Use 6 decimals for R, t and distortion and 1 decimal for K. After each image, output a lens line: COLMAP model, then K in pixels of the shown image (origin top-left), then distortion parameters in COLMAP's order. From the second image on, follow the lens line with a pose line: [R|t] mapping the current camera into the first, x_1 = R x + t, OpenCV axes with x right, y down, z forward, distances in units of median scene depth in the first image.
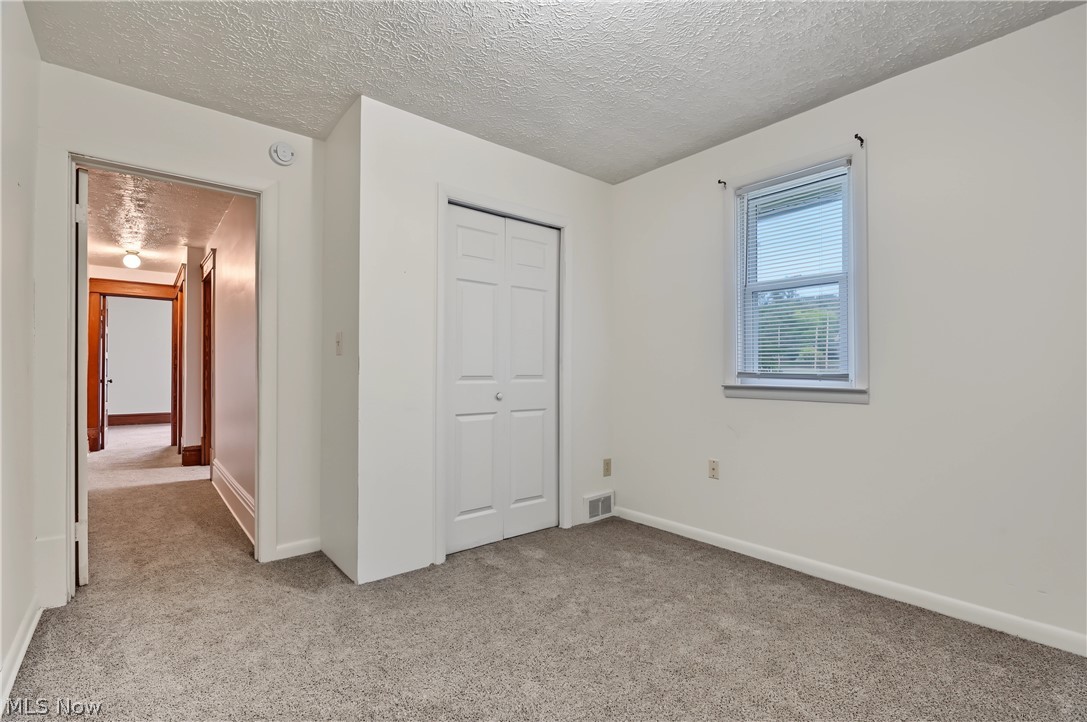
lens RADIAL K [[500.6, 0, 546.9], [0, 500.6, 365.7], [0, 0, 1]] dist [-0.005019, -0.000059]
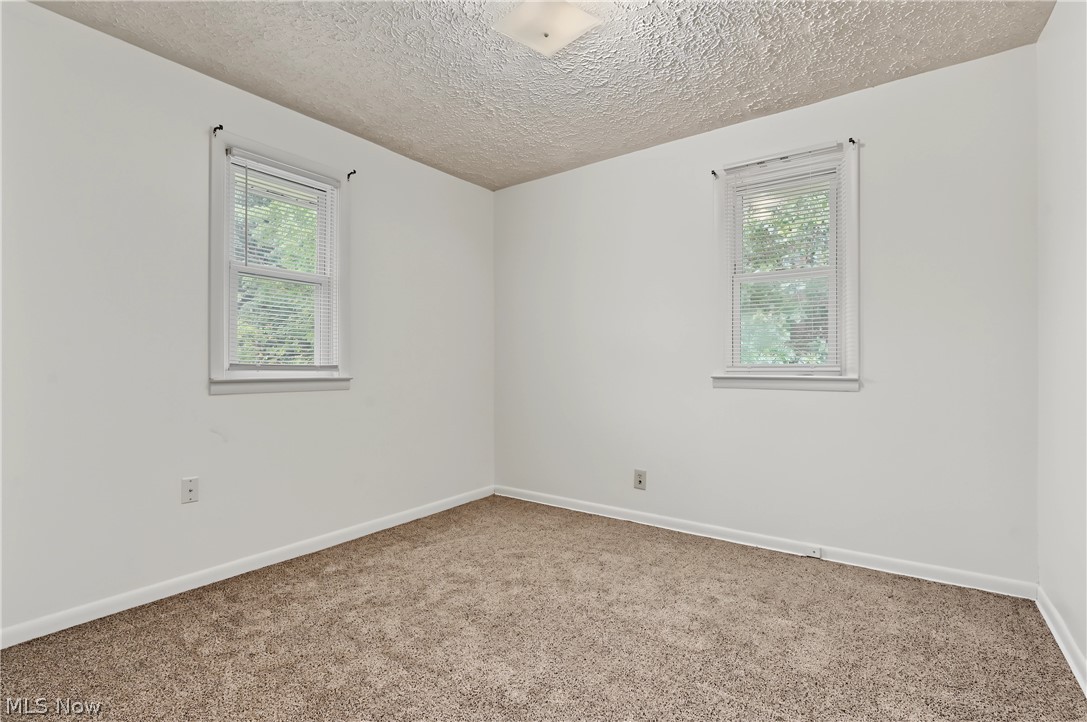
lens RADIAL K [[500.6, 0, 546.9], [0, 500.6, 365.7], [0, 0, 1]] dist [-0.005019, -0.000059]
pose [[-0.249870, 0.002194, 0.968277, -0.657162], [-0.005930, 0.999975, -0.003796, 0.019250], [-0.968261, -0.006691, -0.249850, 0.806597]]
